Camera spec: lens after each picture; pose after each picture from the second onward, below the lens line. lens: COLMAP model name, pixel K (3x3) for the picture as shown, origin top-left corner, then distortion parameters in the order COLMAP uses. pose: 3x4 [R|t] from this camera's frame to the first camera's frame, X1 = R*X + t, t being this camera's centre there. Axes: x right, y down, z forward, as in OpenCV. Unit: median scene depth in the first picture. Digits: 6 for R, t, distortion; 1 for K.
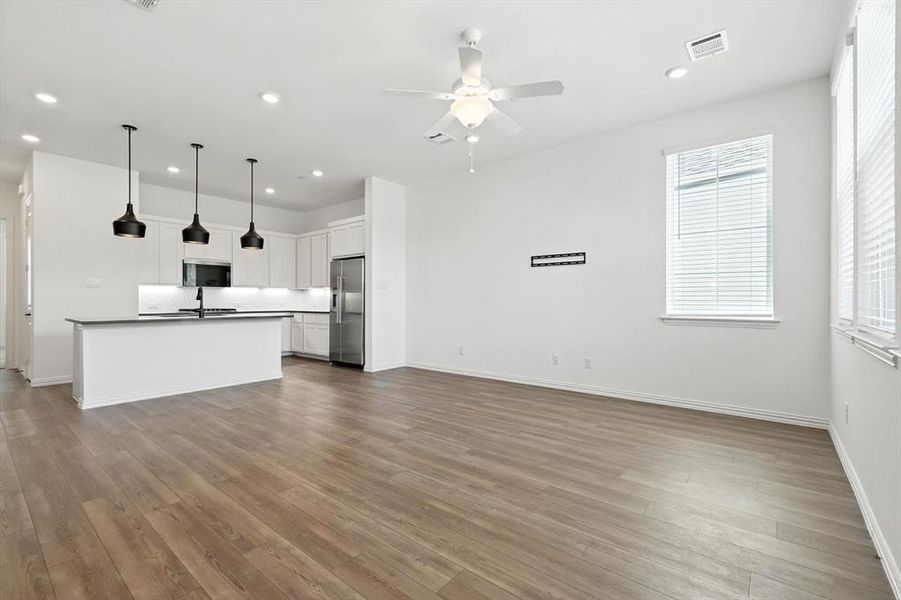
lens RADIAL K [[395.2, 0, 456.9], [0, 395.2, 299.9], [0, 0, 1]] dist [0.002777, -0.000103]
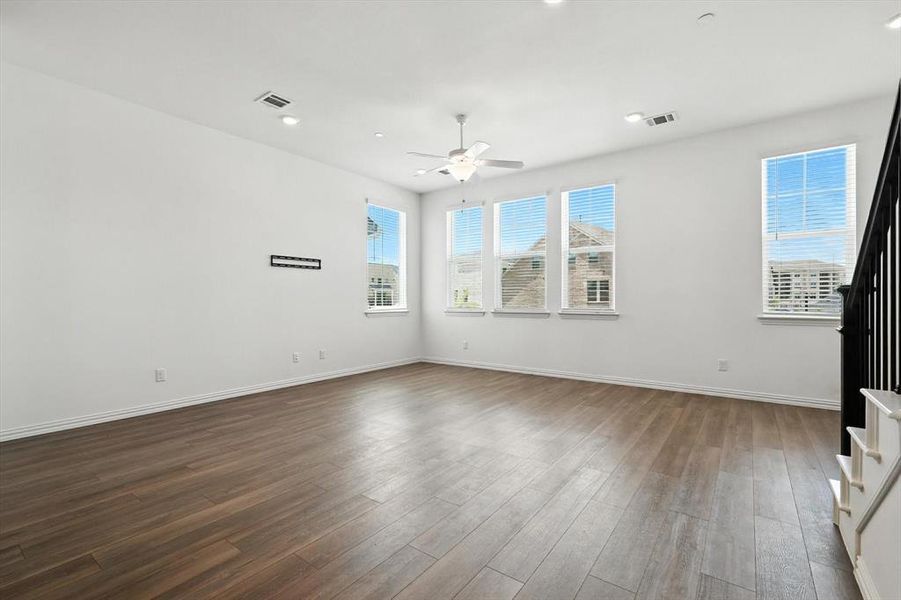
lens RADIAL K [[395.2, 0, 451.3], [0, 395.2, 302.6], [0, 0, 1]] dist [0.002777, -0.000103]
pose [[-0.025276, -0.003206, 0.999675, -0.802662], [0.003284, 0.999989, 0.003290, 0.003891], [-0.999675, 0.003366, -0.025265, 0.600779]]
